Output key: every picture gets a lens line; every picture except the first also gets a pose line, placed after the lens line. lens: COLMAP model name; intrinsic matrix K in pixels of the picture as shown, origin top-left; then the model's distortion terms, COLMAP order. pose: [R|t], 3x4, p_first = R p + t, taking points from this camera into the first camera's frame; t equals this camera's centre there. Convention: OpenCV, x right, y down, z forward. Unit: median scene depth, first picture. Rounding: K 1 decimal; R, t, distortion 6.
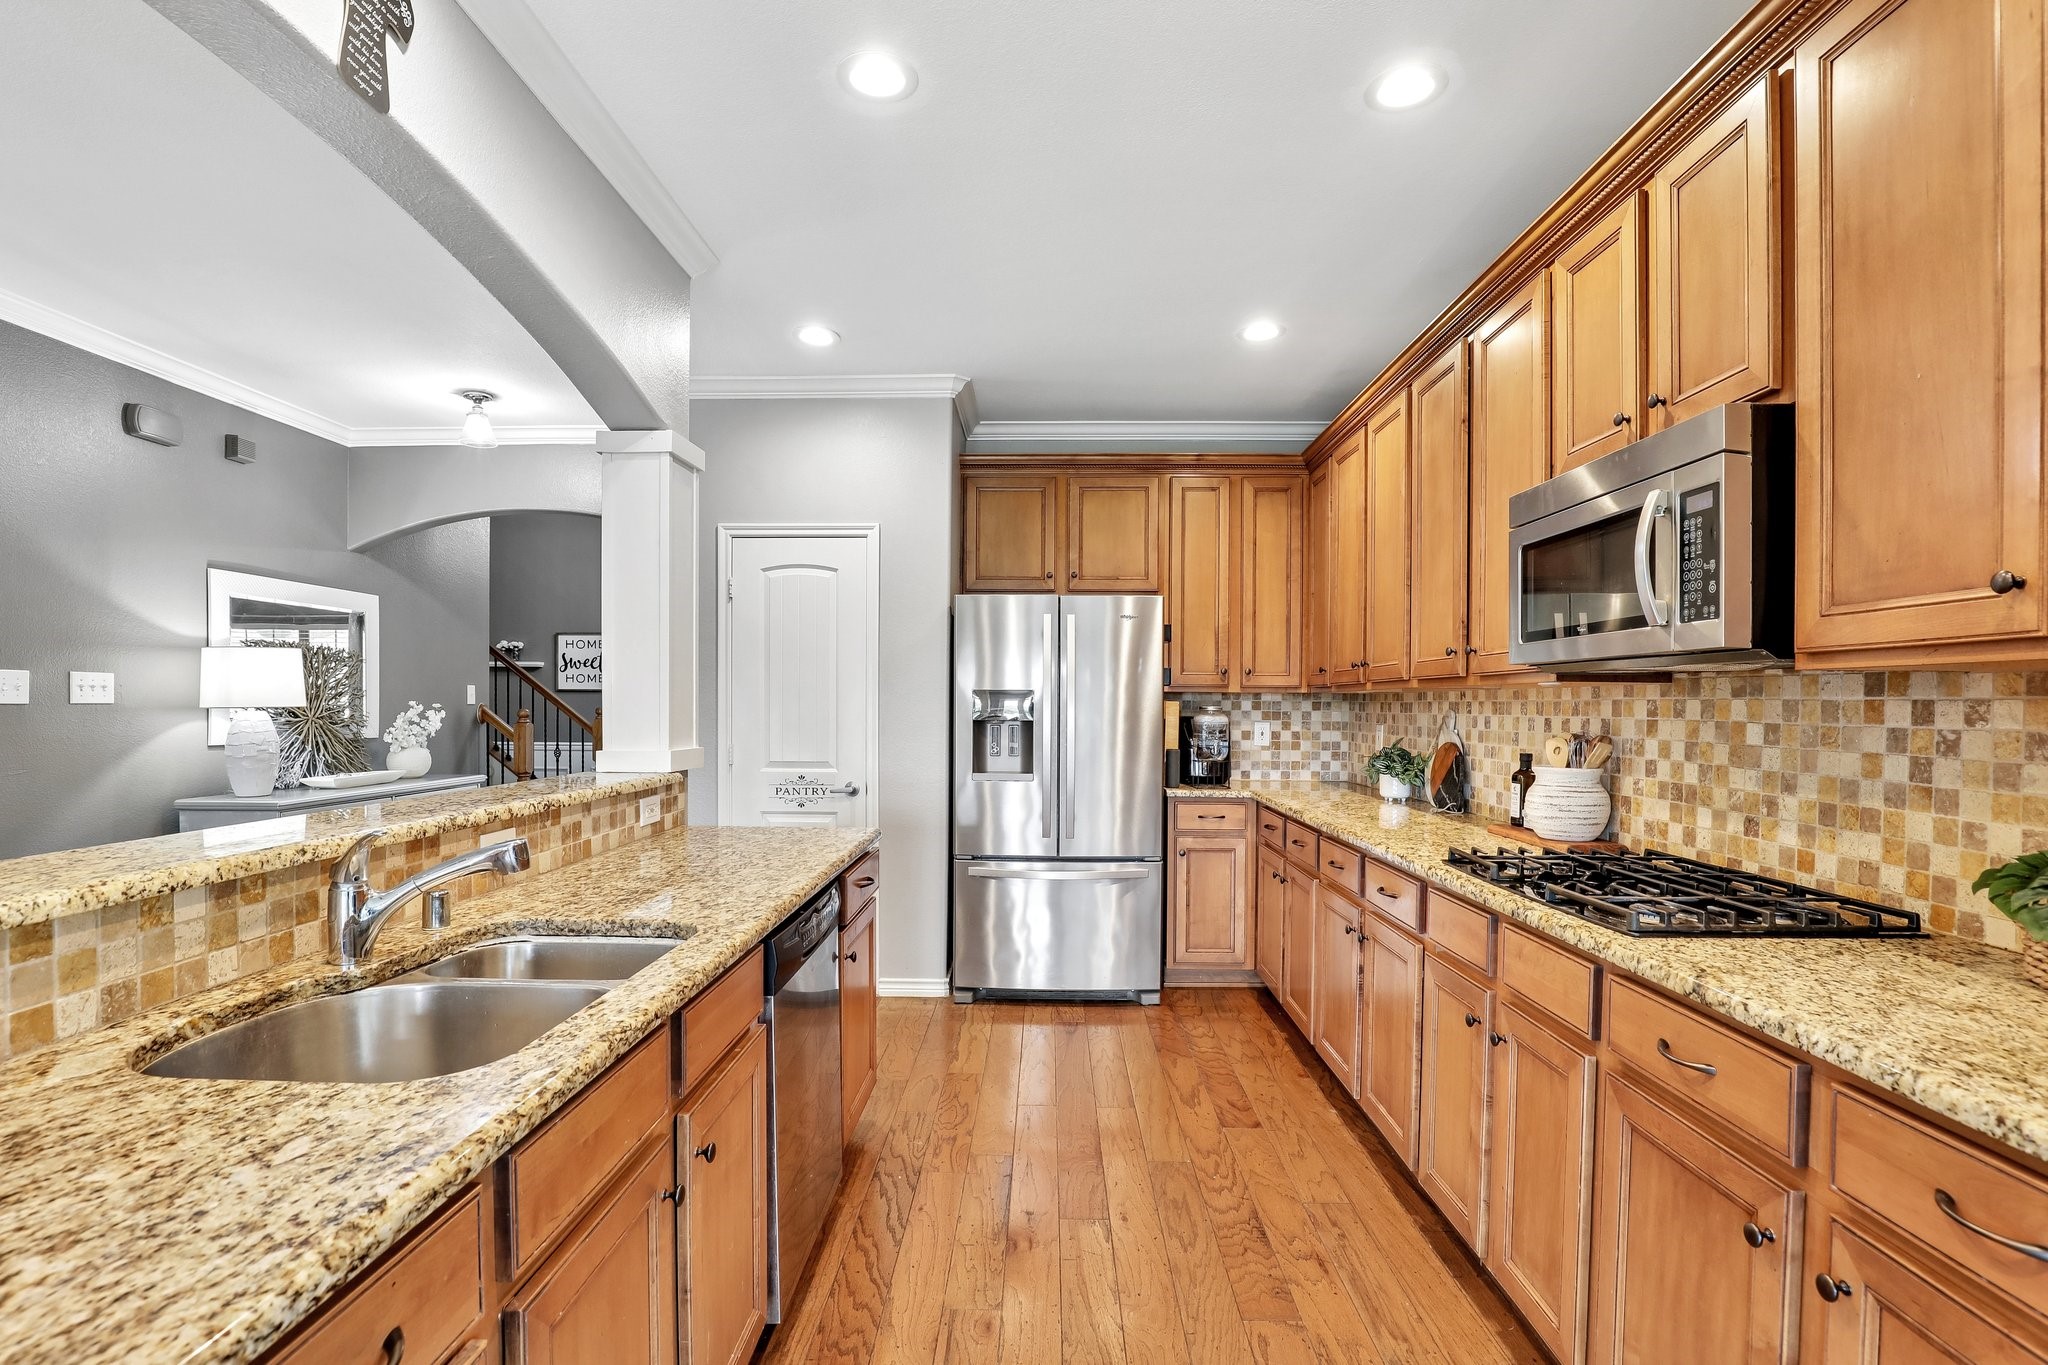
lens RADIAL K [[953.8, 0, 1025.4], [0, 953.8, 713.9], [0, 0, 1]] dist [-0.033996, 0.005510]
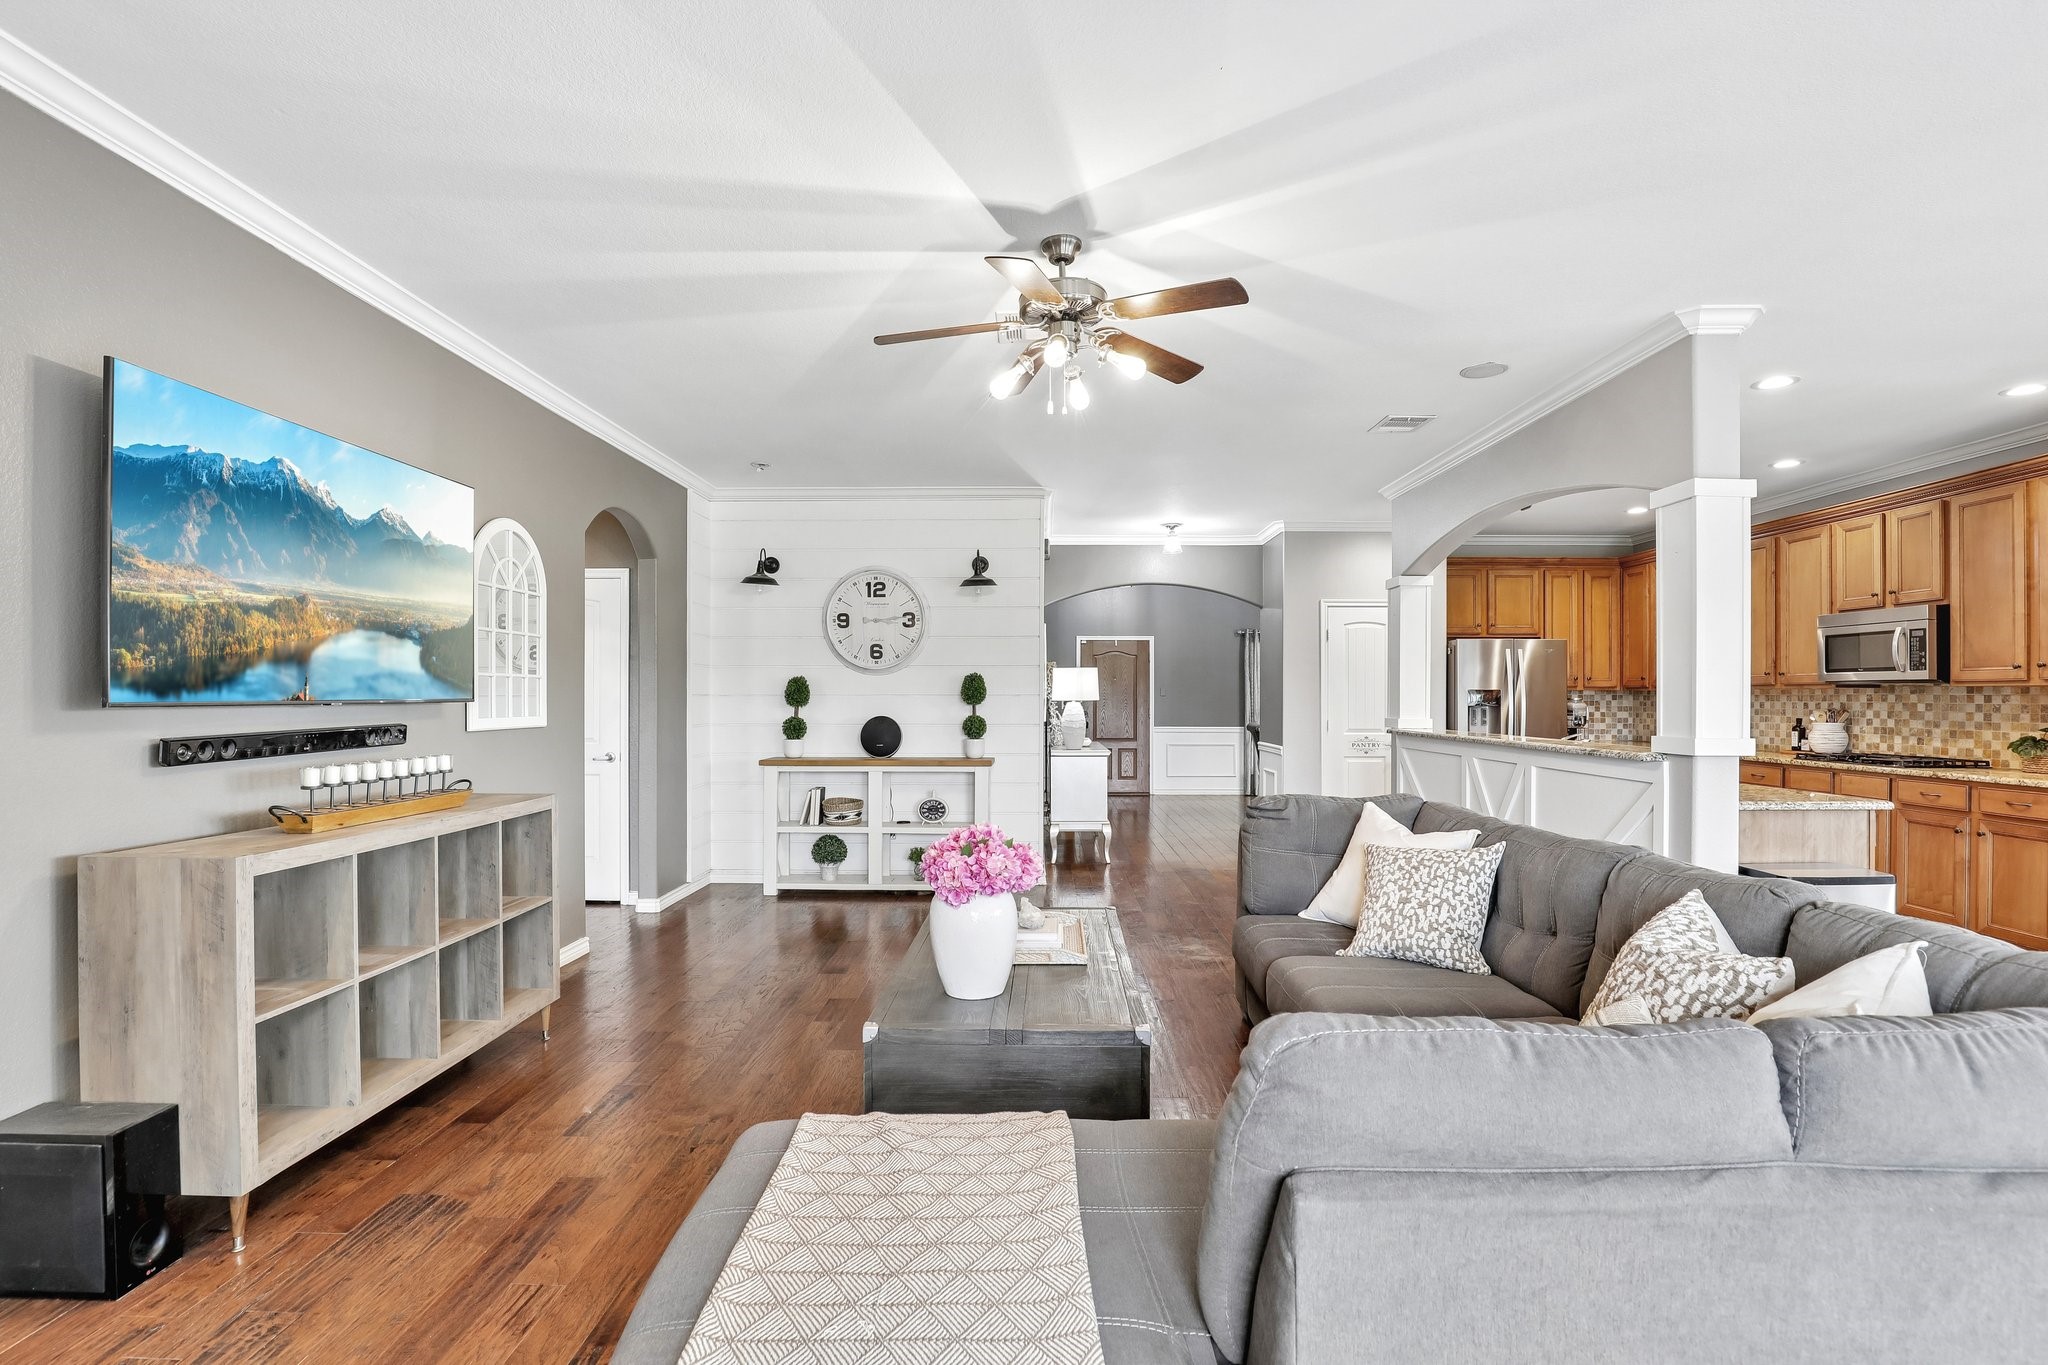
lens RADIAL K [[953.4, 0, 1021.4], [0, 953.4, 694.5], [0, 0, 1]] dist [-0.034785, 0.007132]
pose [[0.999959, -0.004220, 0.007967, -1.558724], [0.004315, 0.999920, -0.011921, 0.004506], [-0.007916, 0.011955, 0.999897, -1.409732]]
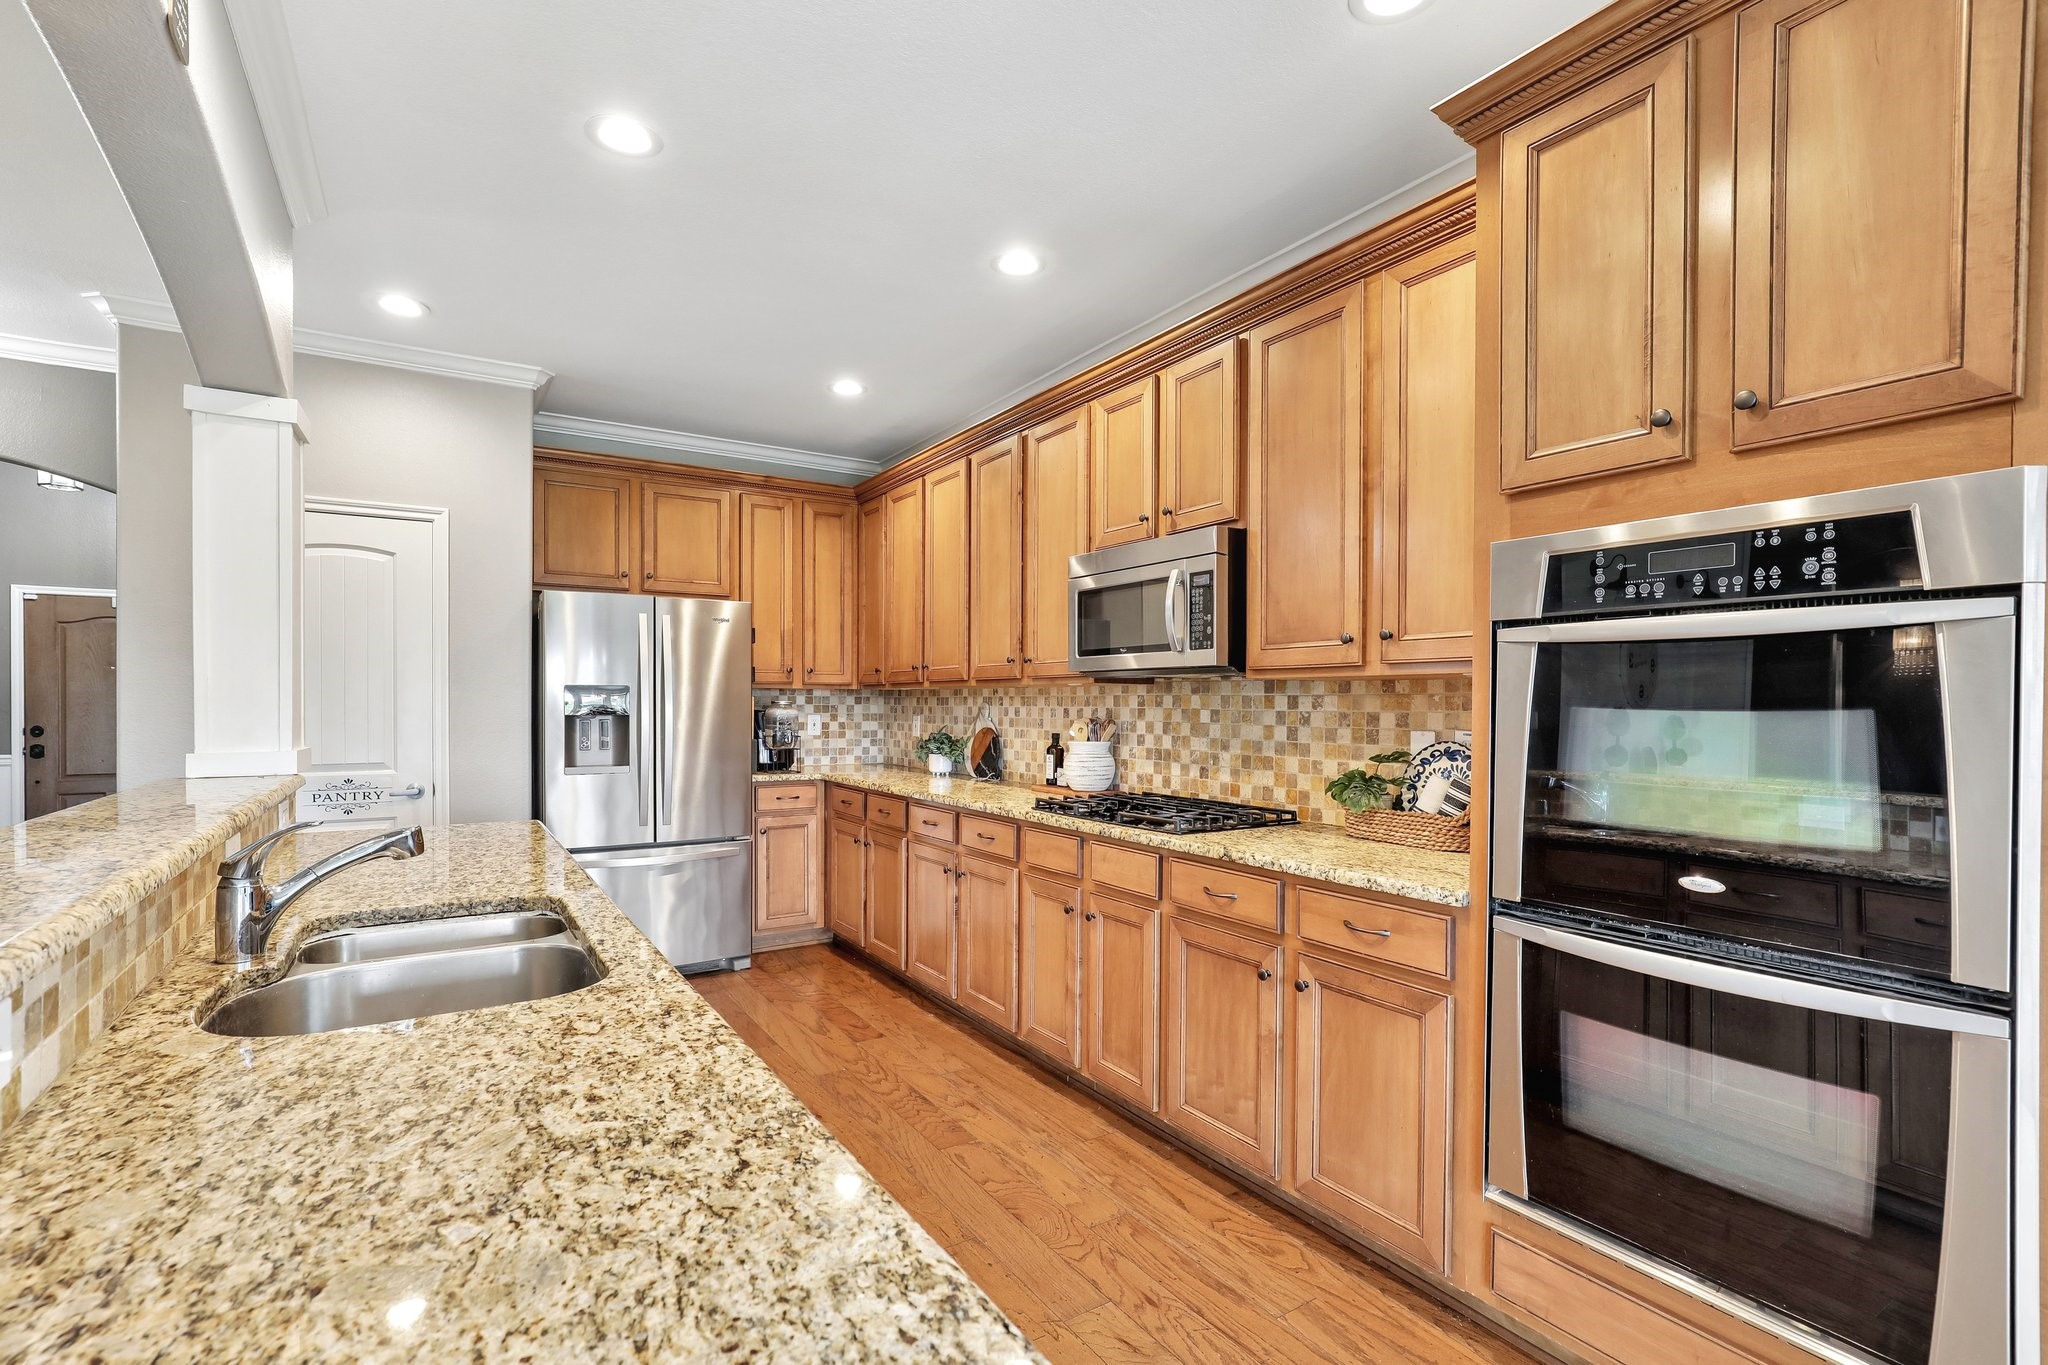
lens RADIAL K [[941.2, 0, 1026.4], [0, 941.2, 706.6], [0, 0, 1]] dist [0.001513, -0.007137]
pose [[0.829626, -0.006263, 0.558285, -0.337300], [0.007590, 0.999971, -0.000061, 0.002148], [-0.558268, 0.004288, 0.829649, -0.164875]]
